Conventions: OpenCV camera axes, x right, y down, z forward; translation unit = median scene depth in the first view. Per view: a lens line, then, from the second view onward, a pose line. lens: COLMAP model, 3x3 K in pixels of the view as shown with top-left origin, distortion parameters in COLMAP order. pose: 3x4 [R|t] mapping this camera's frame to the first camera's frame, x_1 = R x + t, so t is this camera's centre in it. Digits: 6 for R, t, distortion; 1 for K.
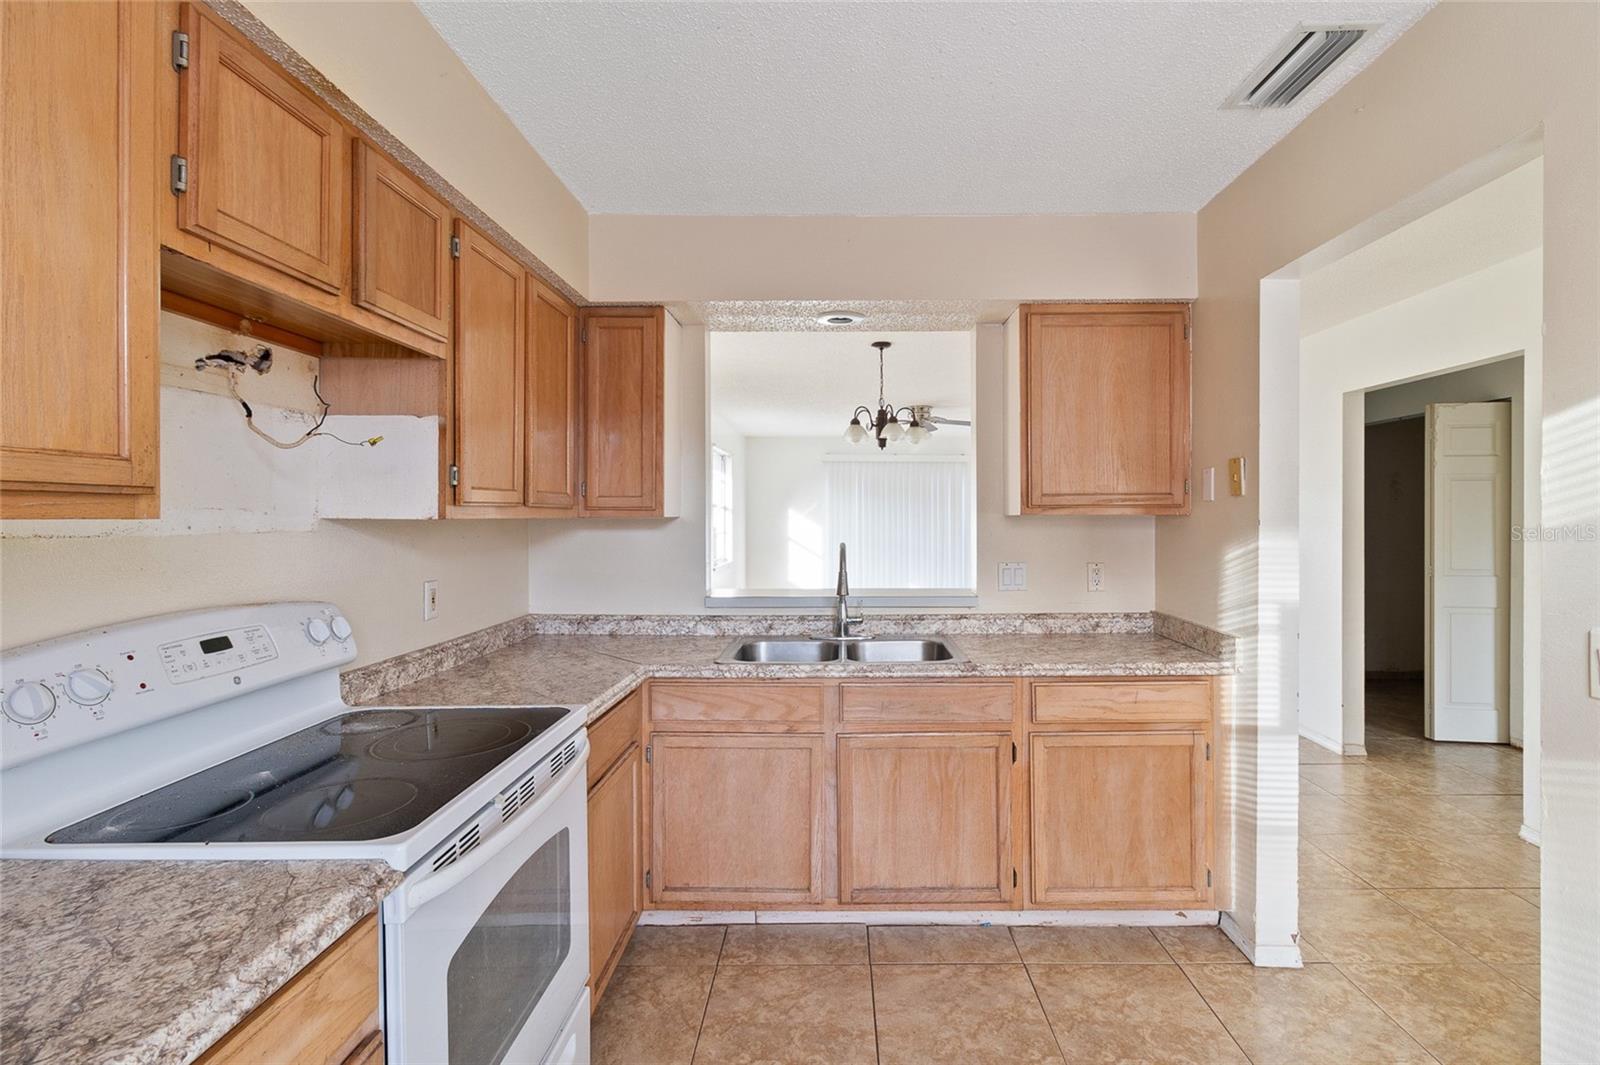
lens RADIAL K [[785.6, 0, 817.0], [0, 785.6, 511.4], [0, 0, 1]] dist [0.000340, 0.000185]
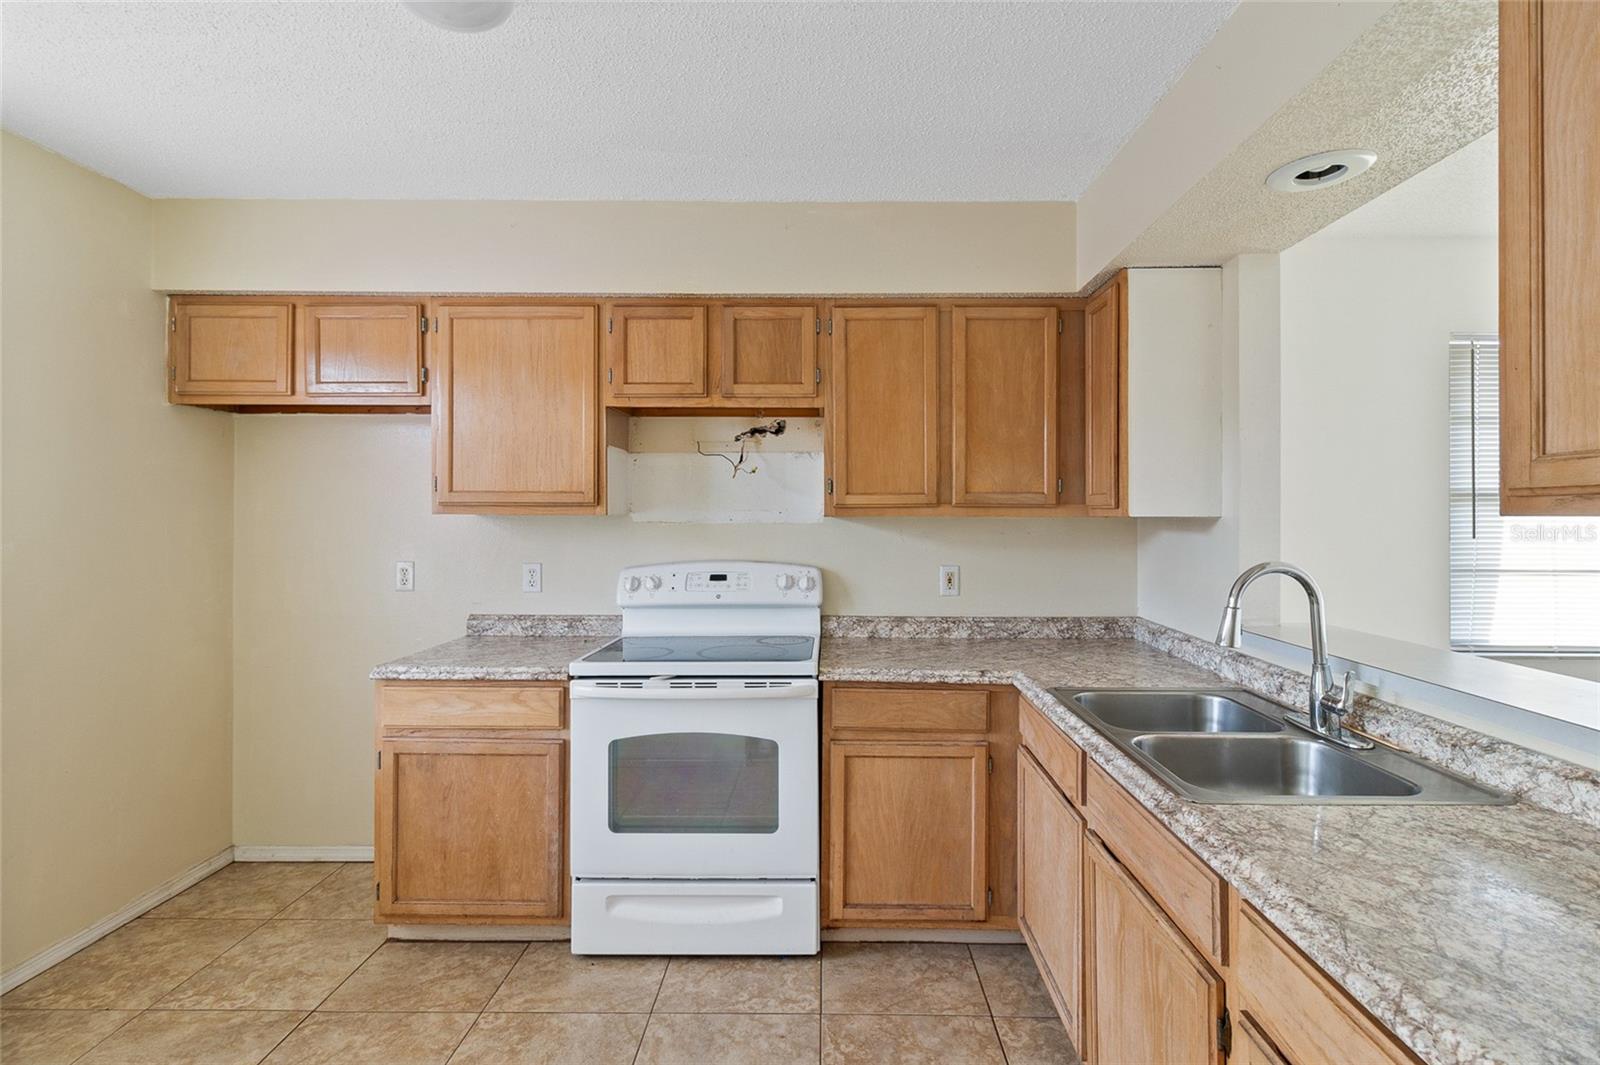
lens RADIAL K [[745.2, 0, 809.0], [0, 745.2, 510.6], [0, 0, 1]] dist [0.002259, -0.000780]
pose [[-0.003807, -0.003122, -0.999988, 0.991841], [0.000658, 0.999995, -0.003124, 0.002371], [0.999993, -0.000670, -0.003805, 1.062594]]
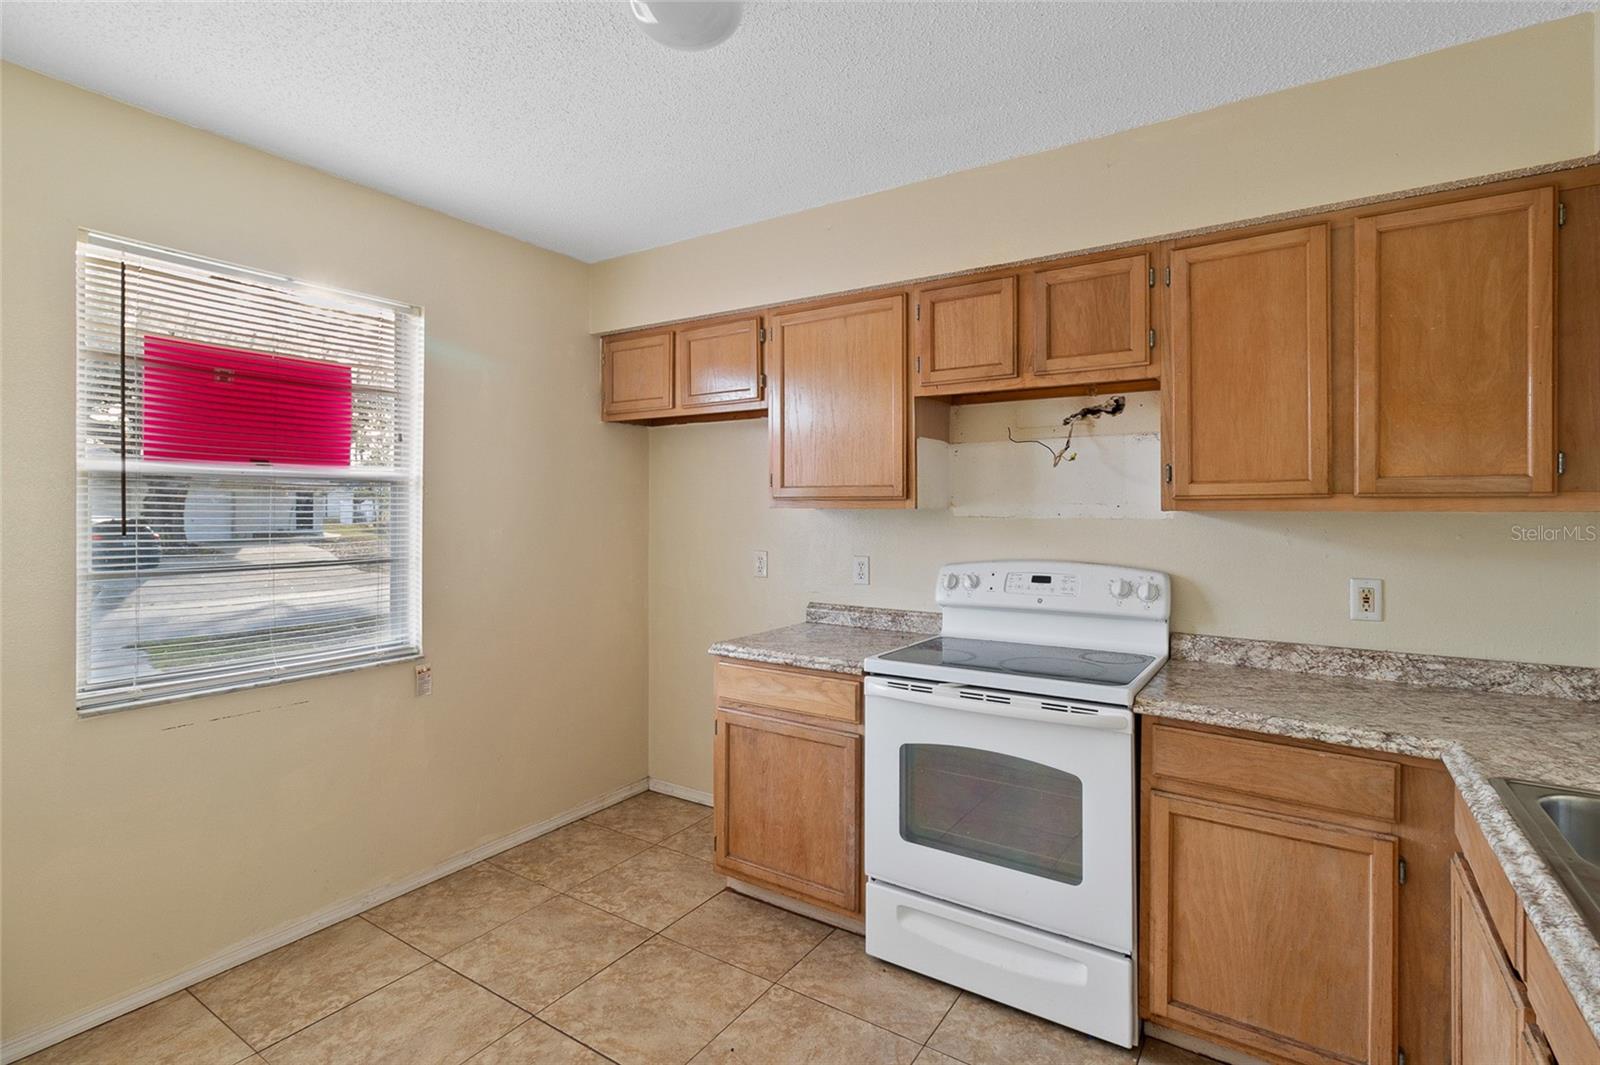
lens RADIAL K [[745.2, 0, 810.1], [0, 745.2, 506.1], [0, 0, 1]] dist [0.002259, -0.000780]
pose [[-0.531898, -0.001487, -0.846807, 0.827293], [0.001552, 0.999995, -0.002731, 0.004389], [0.846807, -0.002767, -0.531893, 1.250255]]
